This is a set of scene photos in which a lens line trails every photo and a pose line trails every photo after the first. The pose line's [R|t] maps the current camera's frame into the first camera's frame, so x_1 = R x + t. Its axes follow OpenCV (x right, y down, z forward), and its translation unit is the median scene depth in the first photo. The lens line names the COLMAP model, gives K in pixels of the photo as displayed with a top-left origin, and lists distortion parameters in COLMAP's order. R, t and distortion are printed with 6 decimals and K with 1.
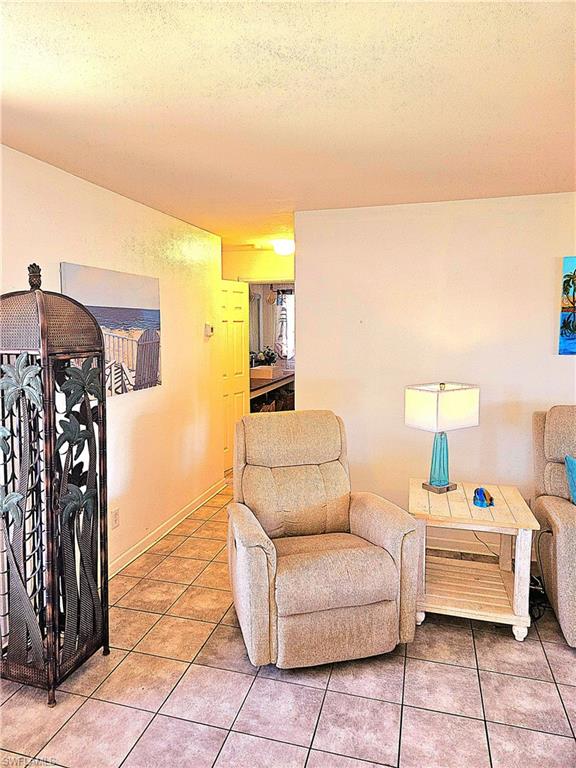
lens RADIAL K [[505.7, 0, 285.5], [0, 505.7, 365.8], [0, 0, 1]] dist [0.021088, -0.003937]
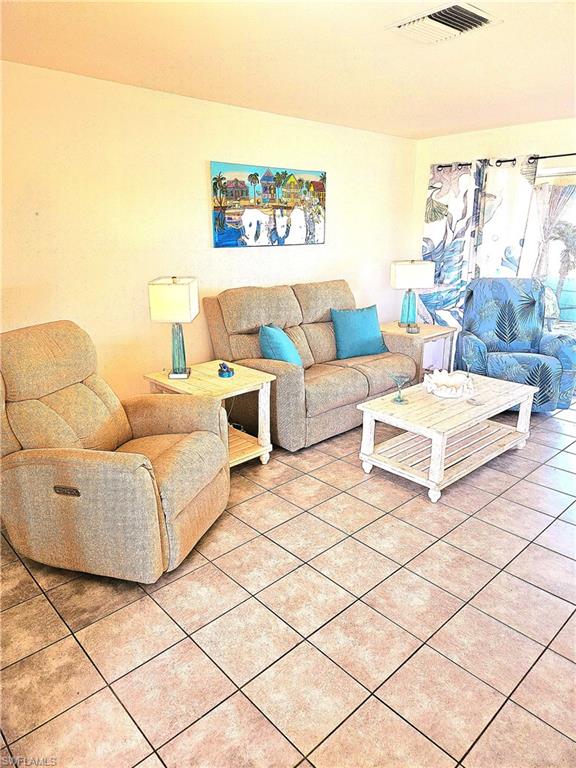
lens RADIAL K [[505.7, 0, 285.5], [0, 505.7, 365.8], [0, 0, 1]] dist [0.021088, -0.003937]
pose [[0.518399, -0.217956, 0.826896, -0.480131], [0.064023, 0.974152, 0.216633, 0.002393], [-0.852739, -0.059361, 0.518953, 0.242978]]
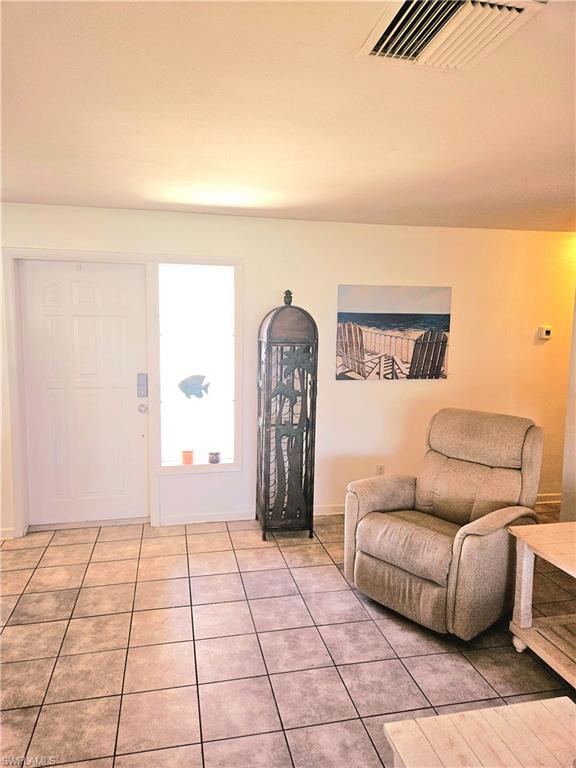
lens RADIAL K [[506.3, 0, 288.0], [0, 506.3, 384.0], [0, 0, 1]] dist [0.055982, -0.001000]
pose [[0.485267, 0.119156, -0.866209, 0.755079], [-0.087524, 0.992315, 0.087470, -0.026565], [0.869974, 0.033368, 0.491967, 0.130870]]
